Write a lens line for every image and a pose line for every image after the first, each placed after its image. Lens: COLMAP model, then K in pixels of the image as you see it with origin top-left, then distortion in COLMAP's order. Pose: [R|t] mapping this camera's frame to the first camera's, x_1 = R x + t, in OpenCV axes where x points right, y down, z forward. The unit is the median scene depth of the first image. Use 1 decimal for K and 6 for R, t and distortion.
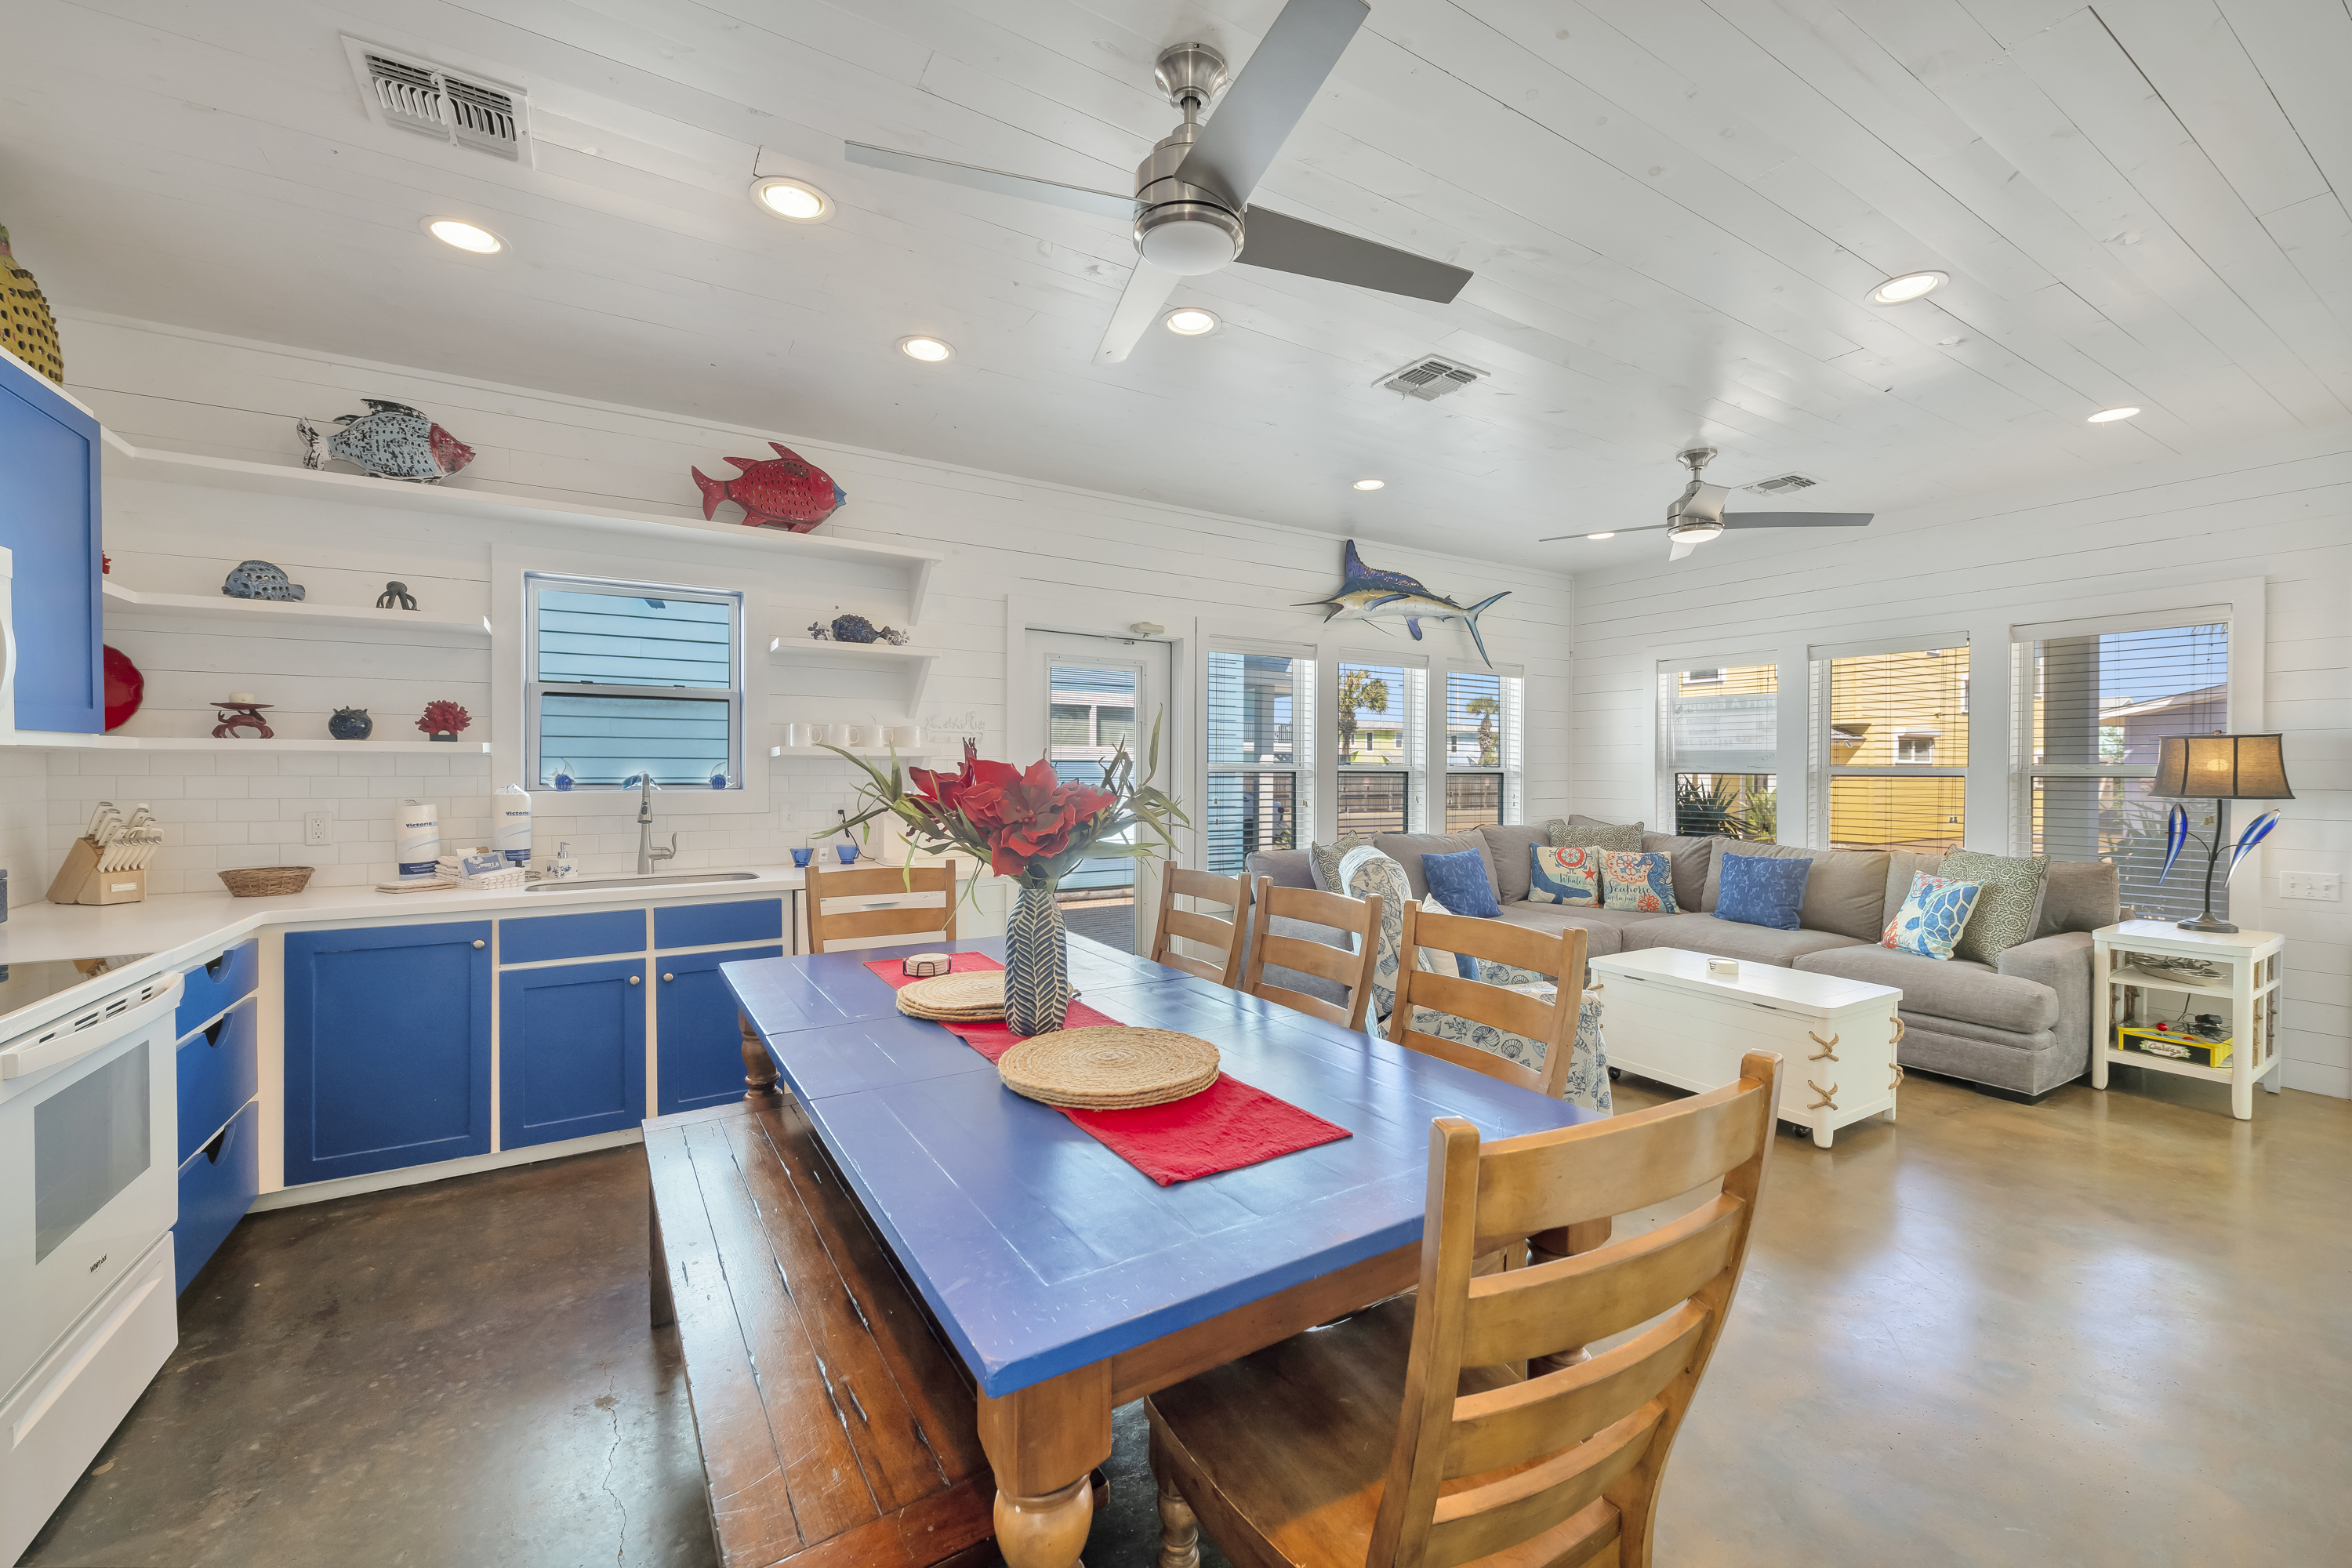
lens RADIAL K [[936.4, 0, 1189.9], [0, 936.4, 775.7], [0, 0, 1]] dist [0.002713, -0.001374]
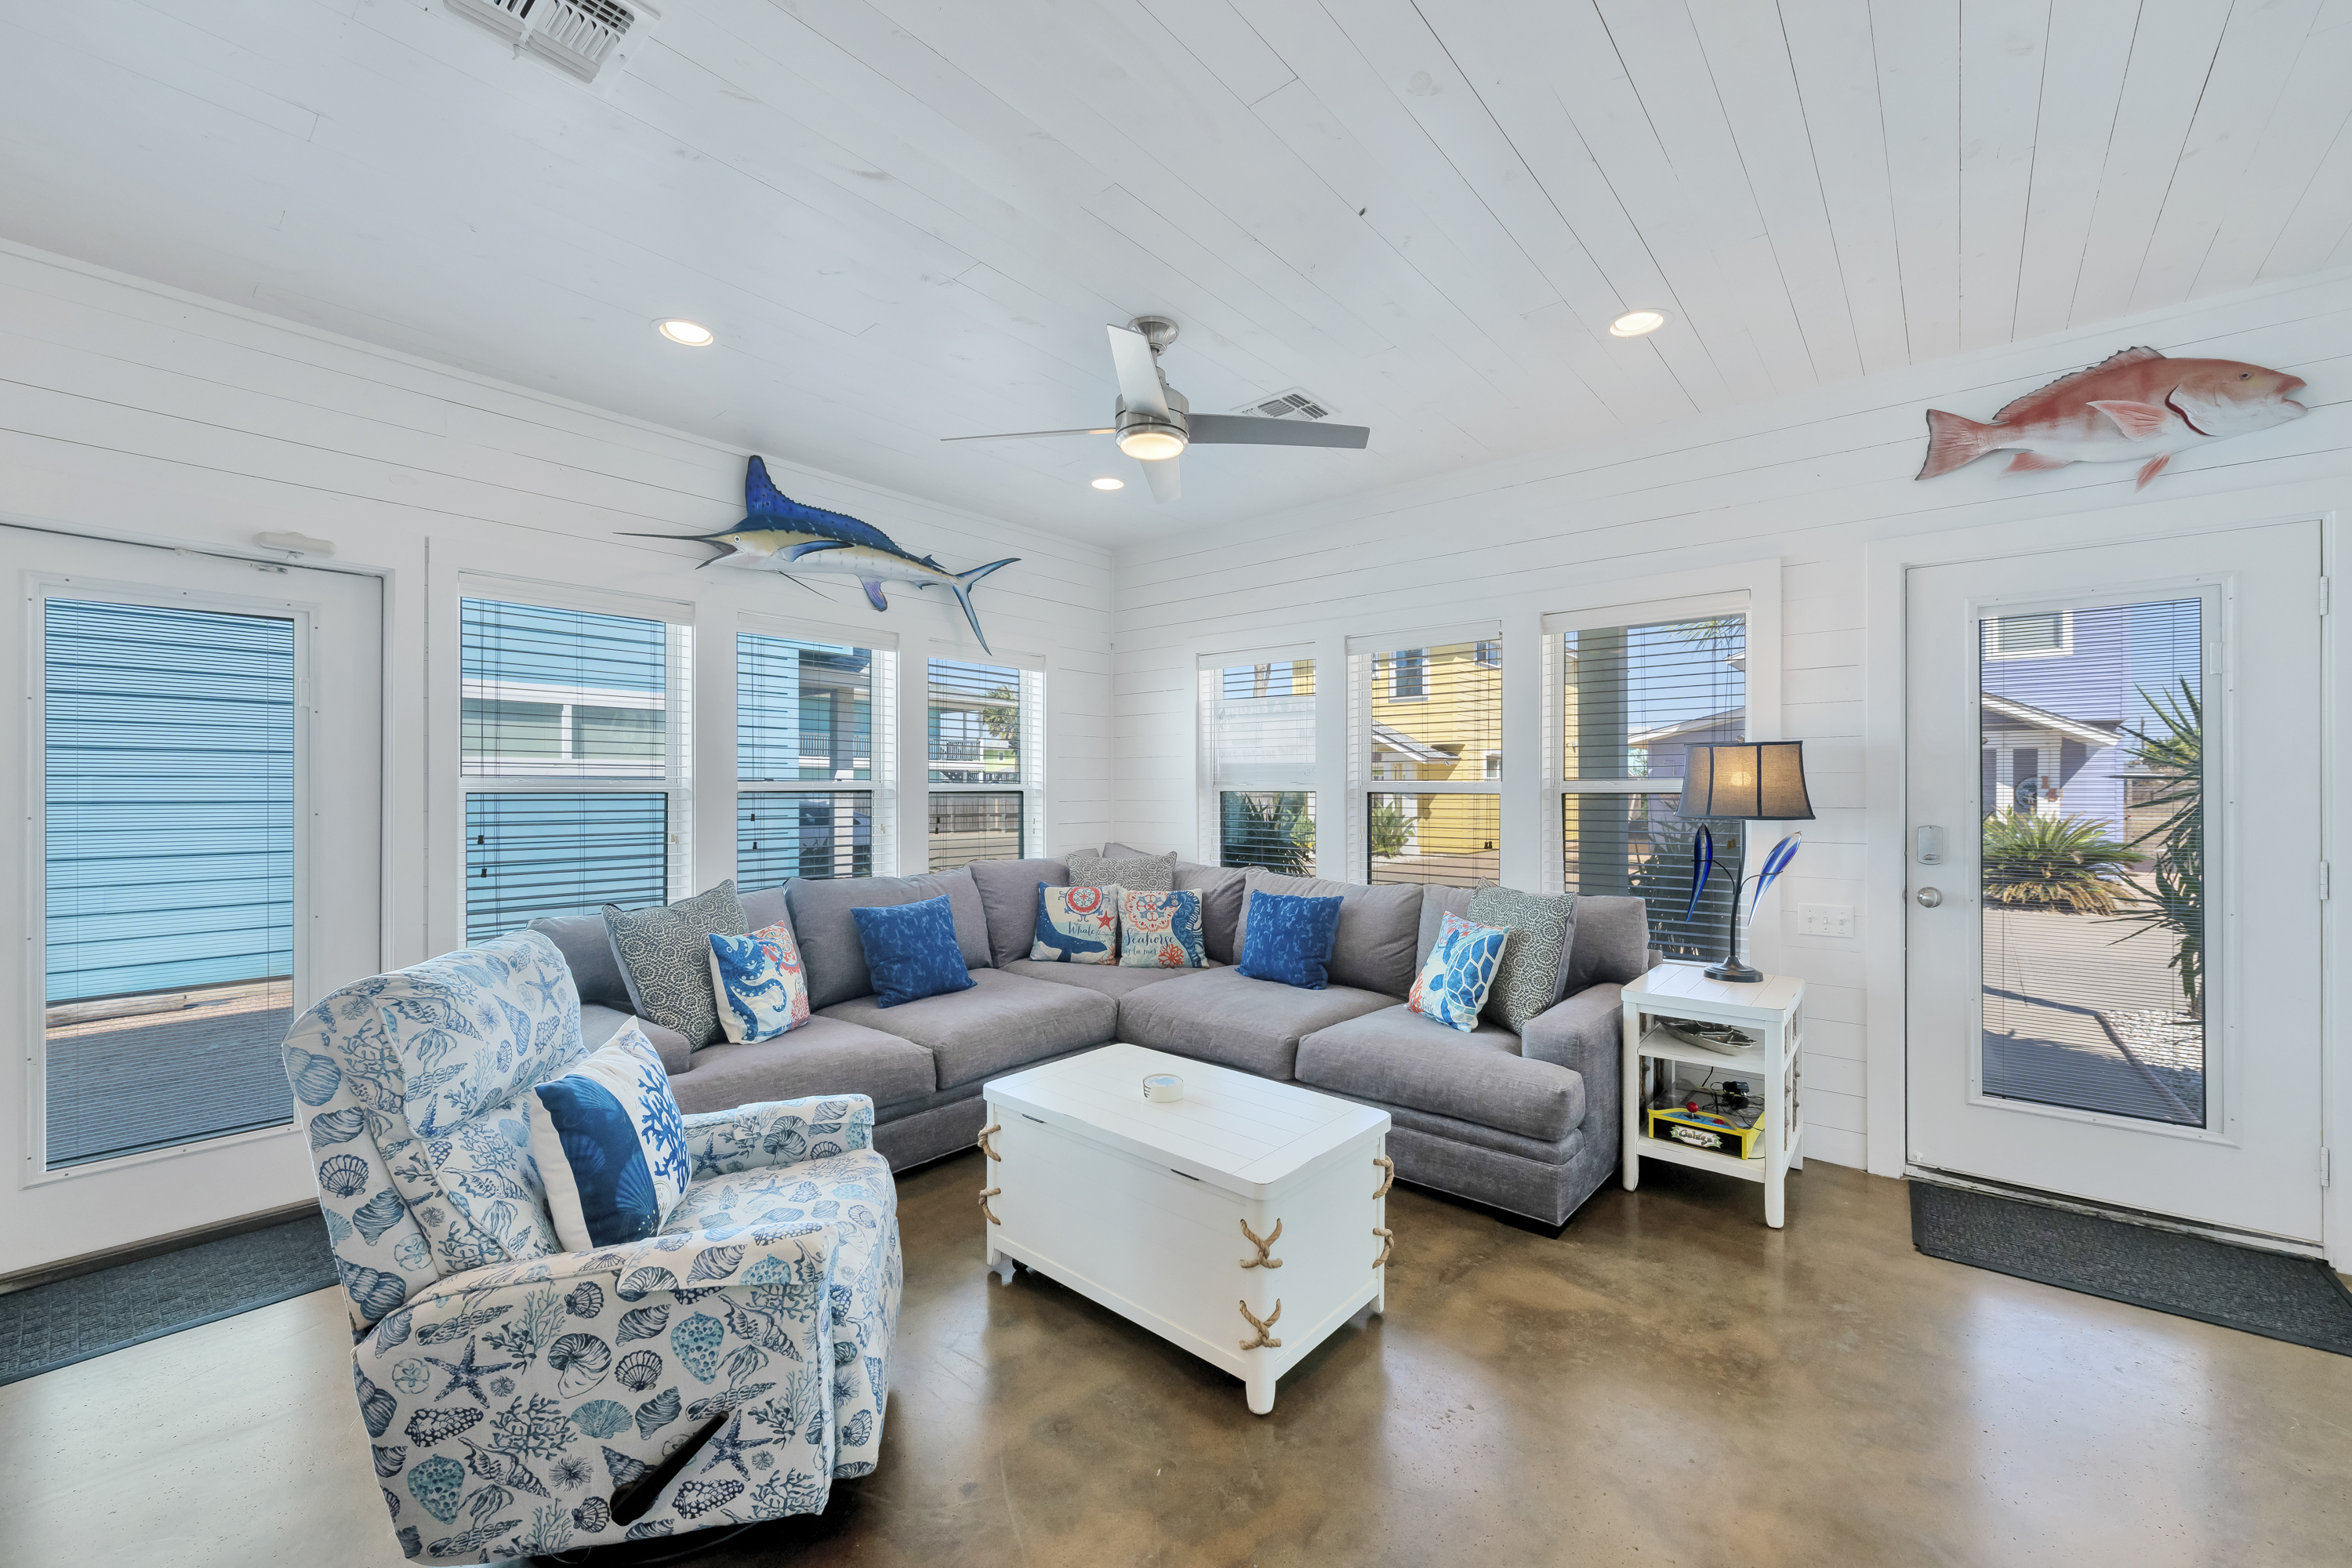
lens RADIAL K [[936.4, 0, 1165.1], [0, 936.4, 788.6], [0, 0, 1]] dist [0.002713, -0.001374]
pose [[0.953178, -0.003657, 0.302389, 0.290883], [0.005430, 0.999973, -0.005022, -0.001122], [-0.302362, 0.006429, 0.953172, 0.294300]]
